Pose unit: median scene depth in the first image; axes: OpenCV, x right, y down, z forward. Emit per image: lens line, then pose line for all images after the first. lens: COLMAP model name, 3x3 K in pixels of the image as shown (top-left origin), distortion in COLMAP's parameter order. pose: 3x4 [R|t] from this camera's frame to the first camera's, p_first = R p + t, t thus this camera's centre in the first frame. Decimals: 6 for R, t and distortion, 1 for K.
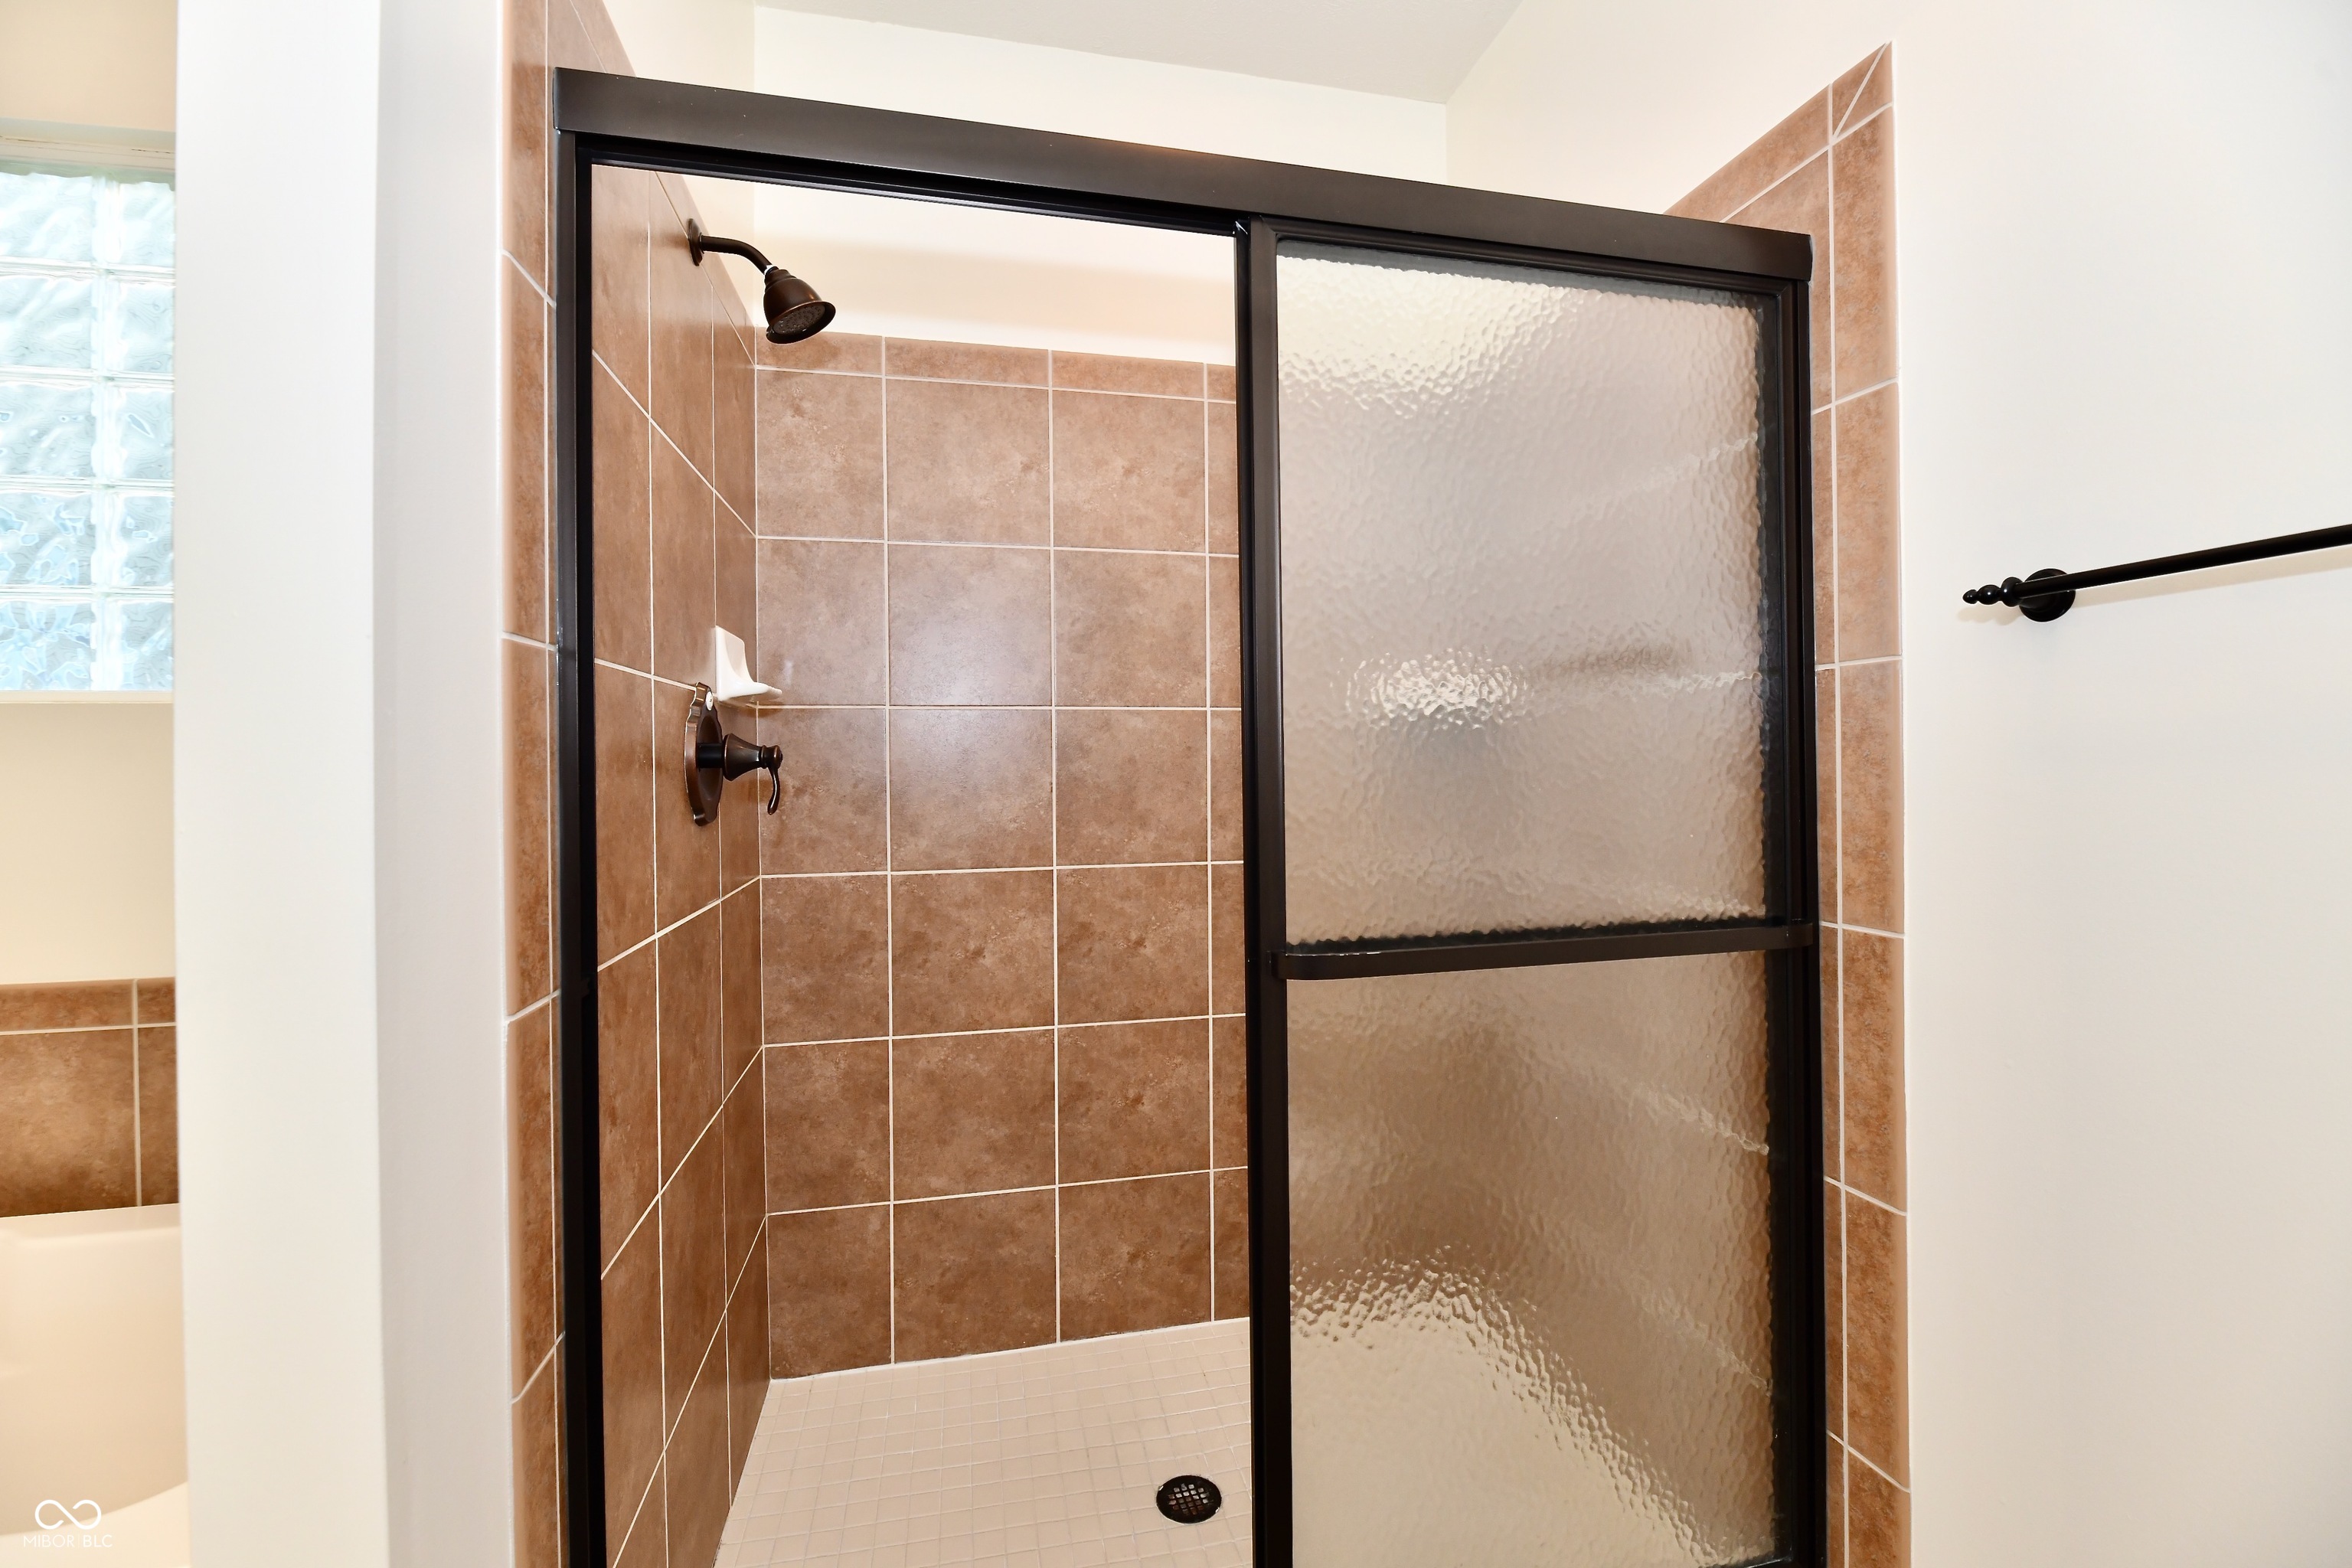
lens RADIAL K [[964.3, 0, 1173.2], [0, 964.3, 776.6], [0, 0, 1]] dist [-0.000473, -0.003339]
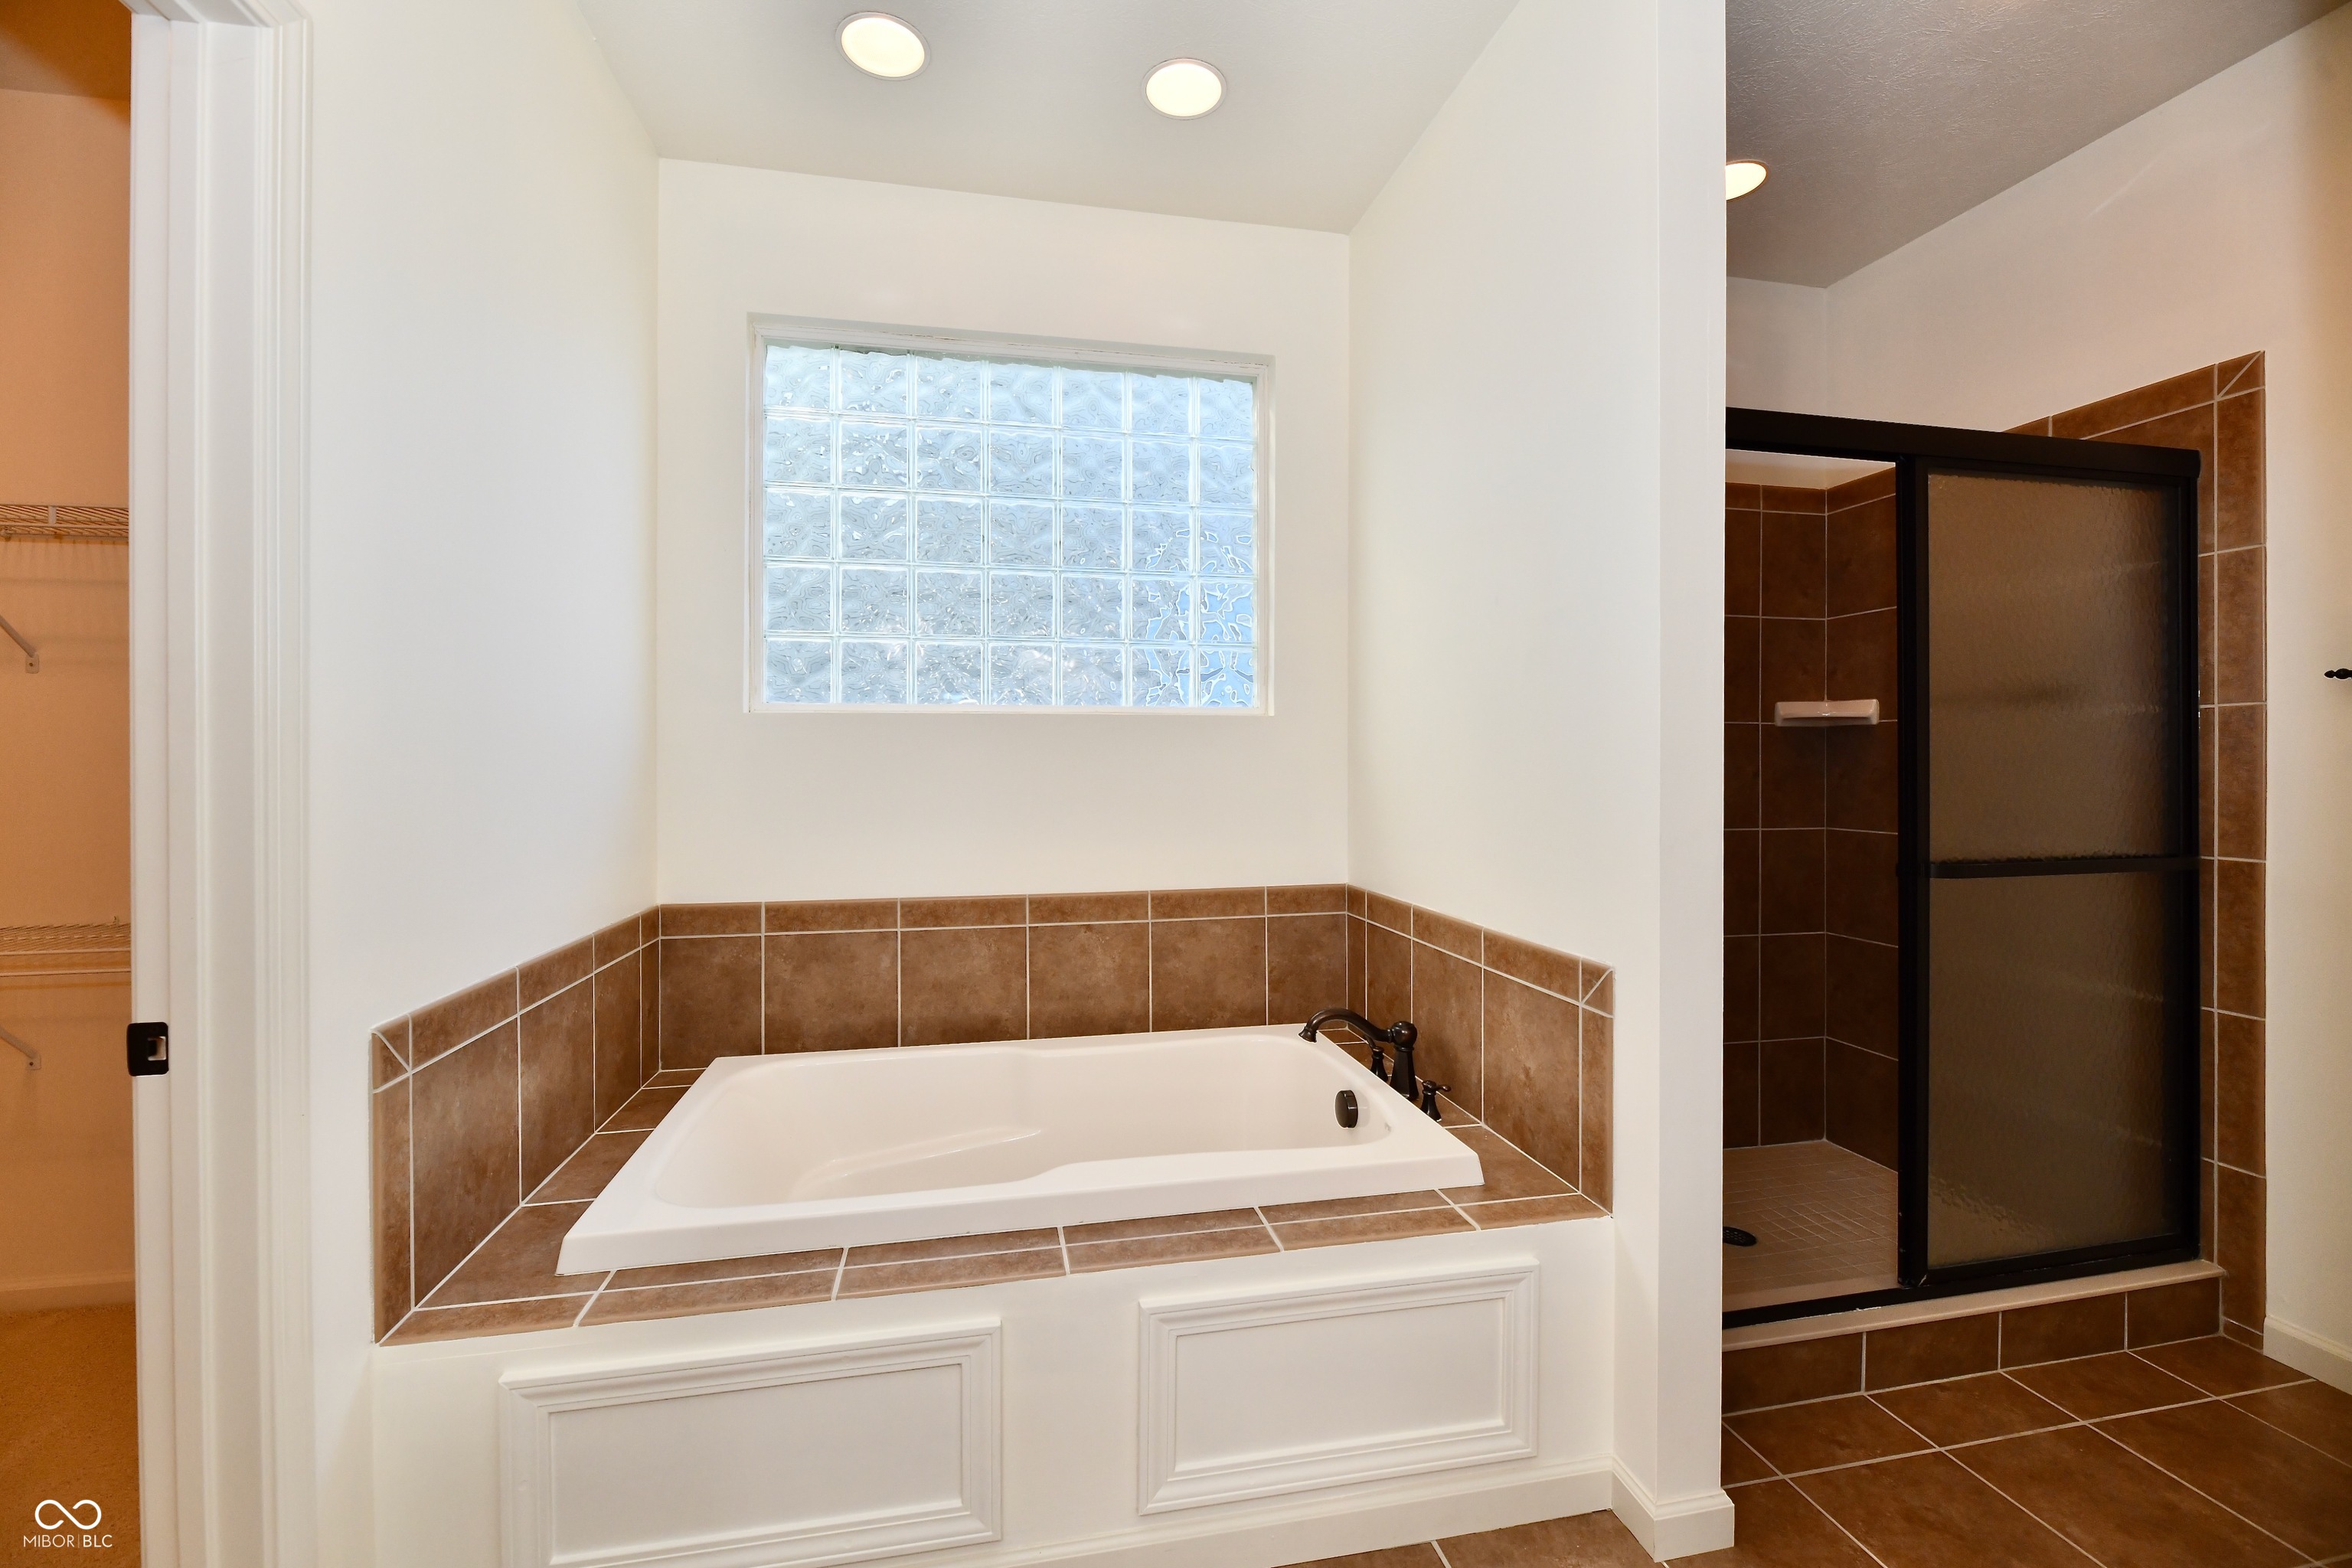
lens RADIAL K [[964.3, 0, 1179.8], [0, 964.3, 777.0], [0, 0, 1]] dist [-0.000473, -0.003339]
pose [[0.999828, 0.008965, -0.016248, -1.117732], [-0.008902, 0.999952, 0.003989, 0.020766], [0.016283, -0.003843, 0.999860, -0.730156]]
